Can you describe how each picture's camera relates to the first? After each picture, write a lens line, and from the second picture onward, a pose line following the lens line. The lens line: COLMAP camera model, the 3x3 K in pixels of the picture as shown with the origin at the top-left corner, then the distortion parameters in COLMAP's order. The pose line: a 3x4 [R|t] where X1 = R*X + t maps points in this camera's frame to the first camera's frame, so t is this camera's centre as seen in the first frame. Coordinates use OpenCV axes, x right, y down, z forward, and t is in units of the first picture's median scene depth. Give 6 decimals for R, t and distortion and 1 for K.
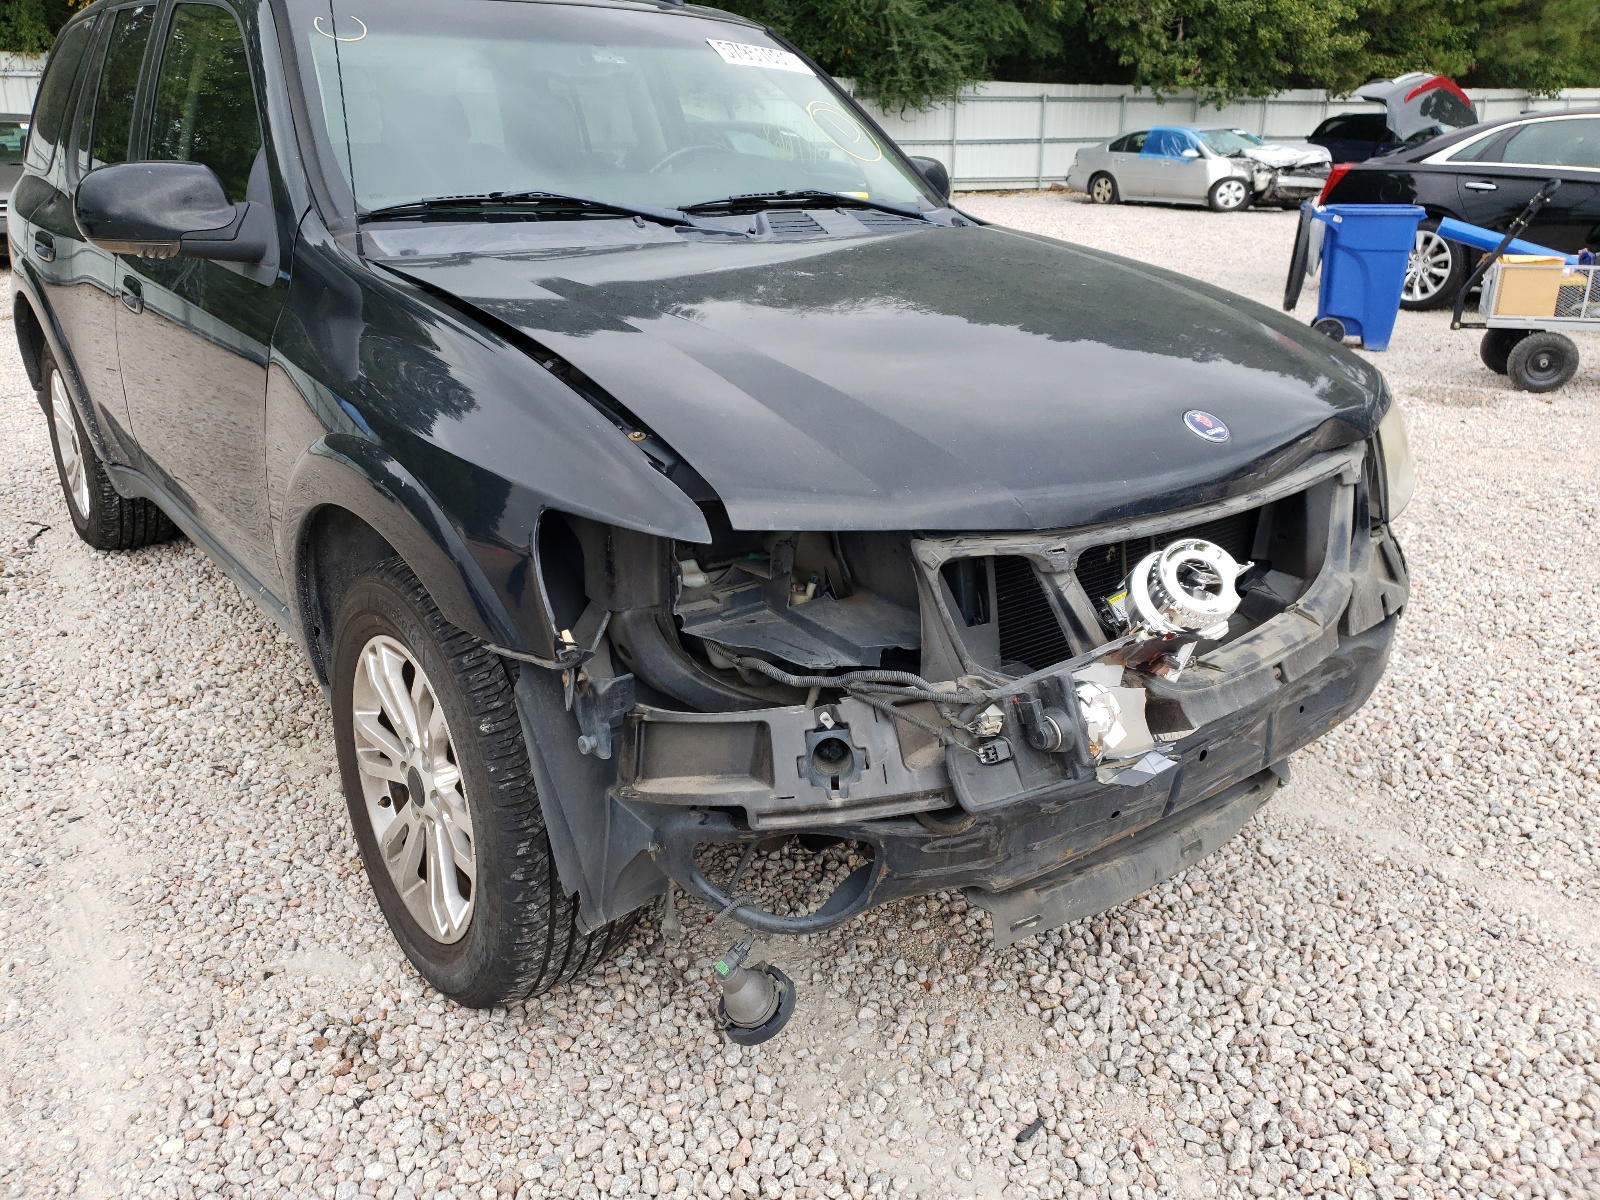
lens RADIAL K [[1202.3, 0, 797.8], [0, 1202.3, 574.3], [0, 0, 1]] dist [0.040208, -0.044969]
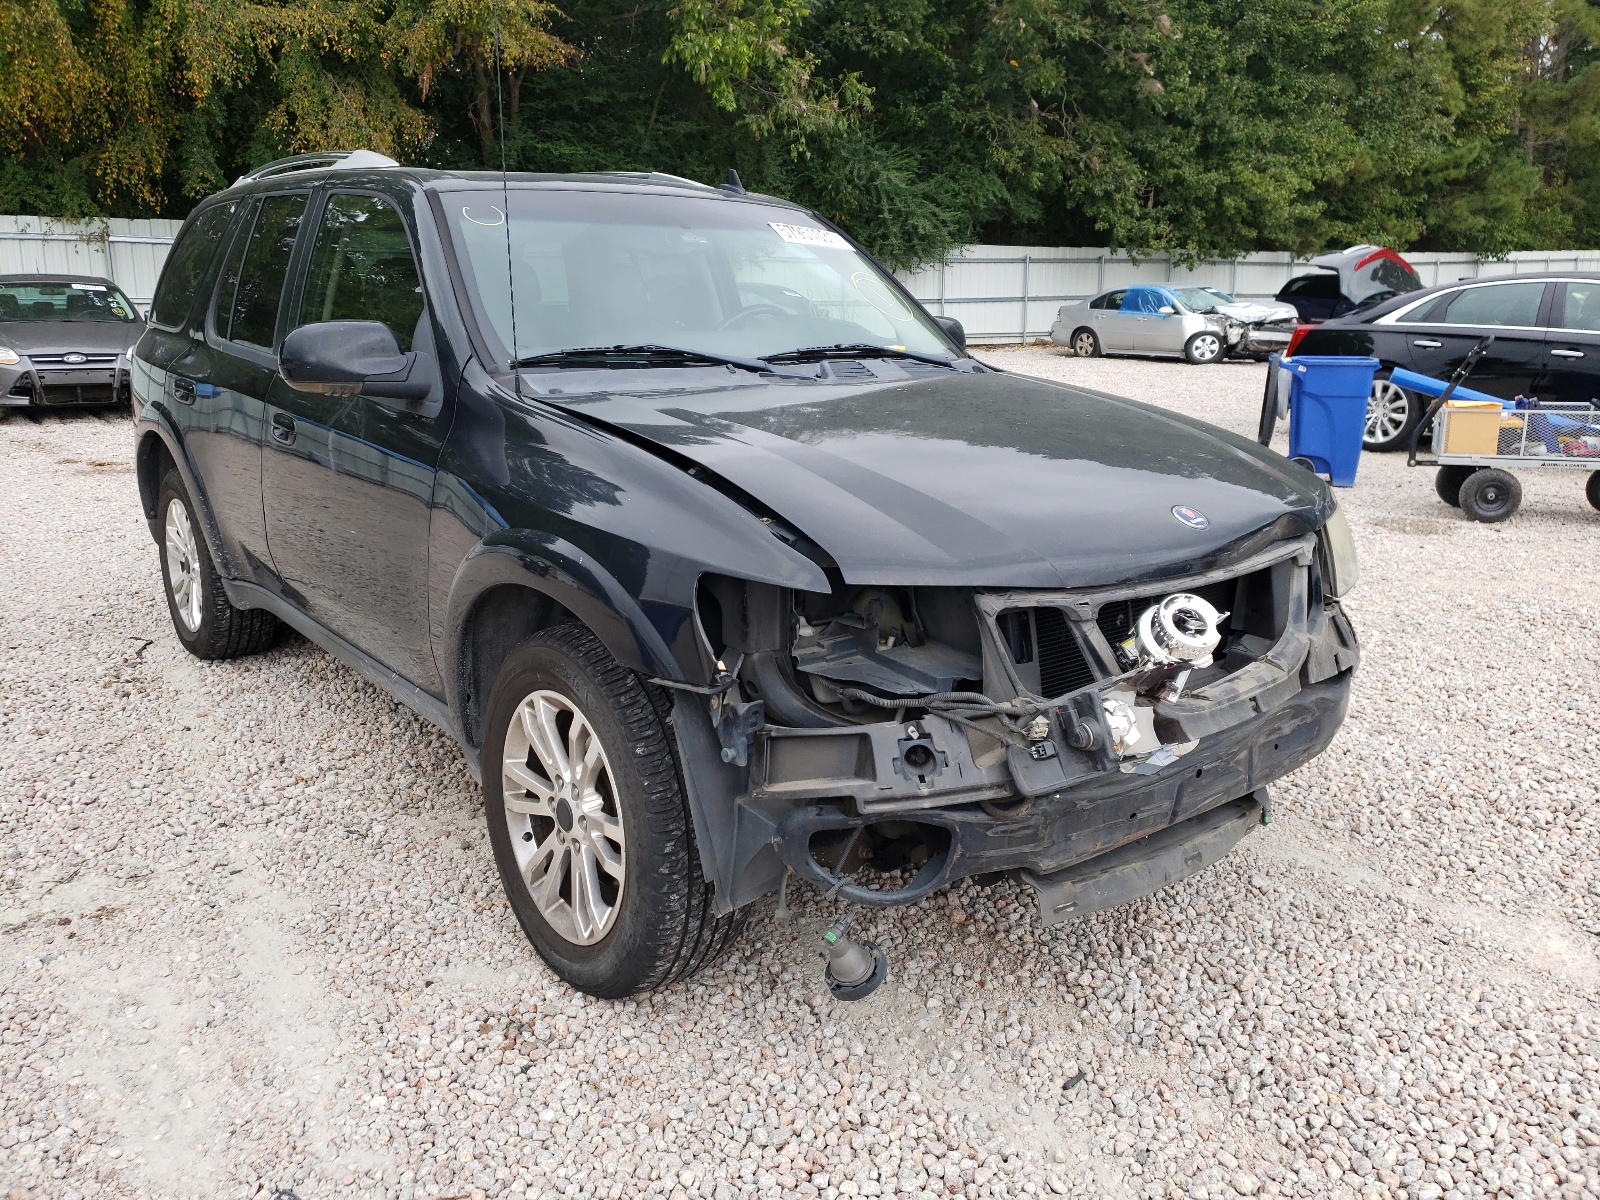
lens RADIAL K [[1295.8, 0, 800.0], [0, 1295.8, 600.0], [0, 0, 1]] dist [0.051245, -0.104616]
pose [[0.999538, -0.006141, 0.029781, -0.108608], [0.009482, 0.993509, -0.113361, 0.104799], [-0.028892, 0.113591, 0.993107, -0.323737]]
